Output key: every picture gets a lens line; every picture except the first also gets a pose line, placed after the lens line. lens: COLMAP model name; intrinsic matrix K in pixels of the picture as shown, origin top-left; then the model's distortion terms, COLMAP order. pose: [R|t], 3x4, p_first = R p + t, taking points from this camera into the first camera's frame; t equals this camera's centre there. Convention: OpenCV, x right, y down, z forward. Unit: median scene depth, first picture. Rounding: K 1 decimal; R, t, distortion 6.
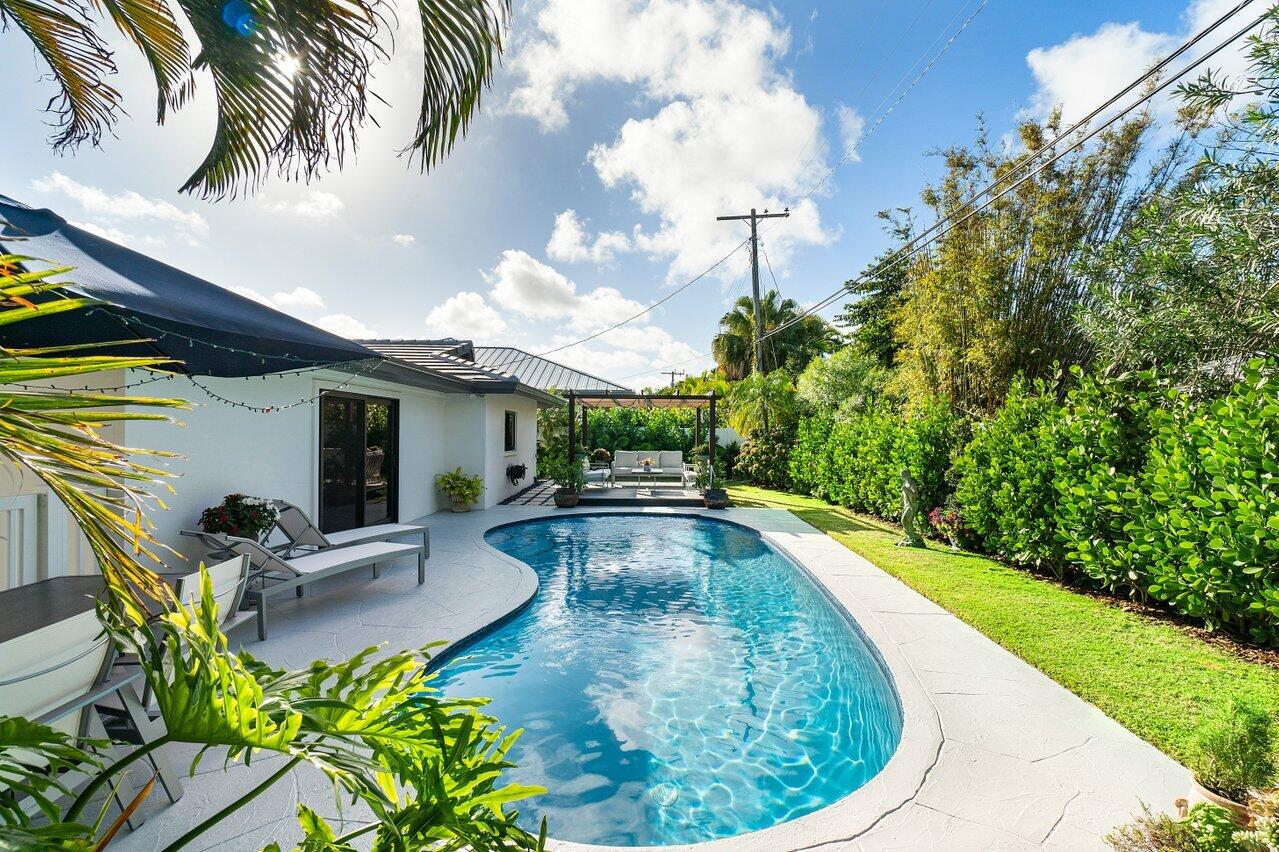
lens RADIAL K [[619.9, 0, 639.5], [0, 619.9, 426.0], [0, 0, 1]] dist [0.012108, 0.000268]
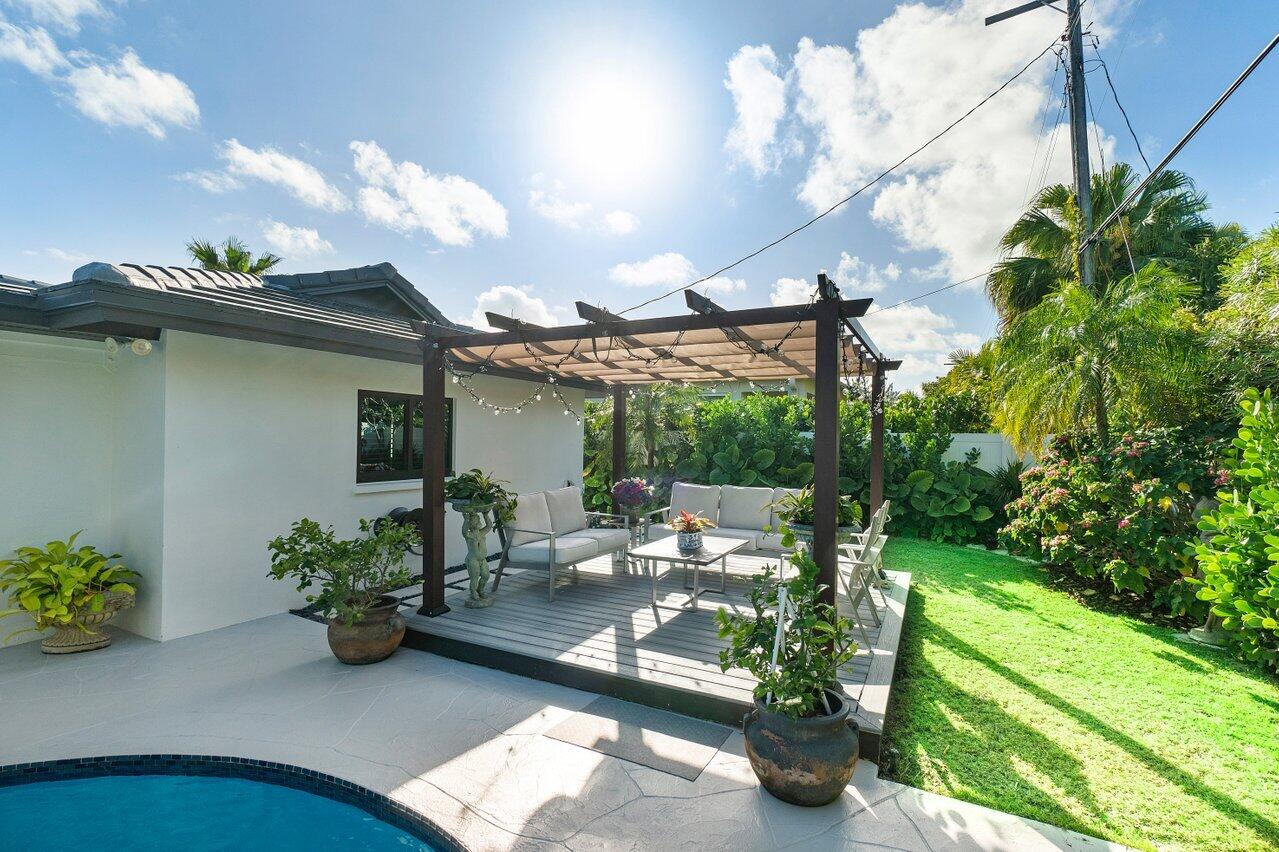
lens RADIAL K [[619.9, 0, 639.5], [0, 619.9, 426.0], [0, 0, 1]] dist [0.012108, 0.000268]
pose [[0.901730, 0.000015, -0.432301, 0.118330], [-0.005998, 0.999904, -0.012476, 0.006057], [0.432259, 0.013843, 0.901643, 0.550354]]
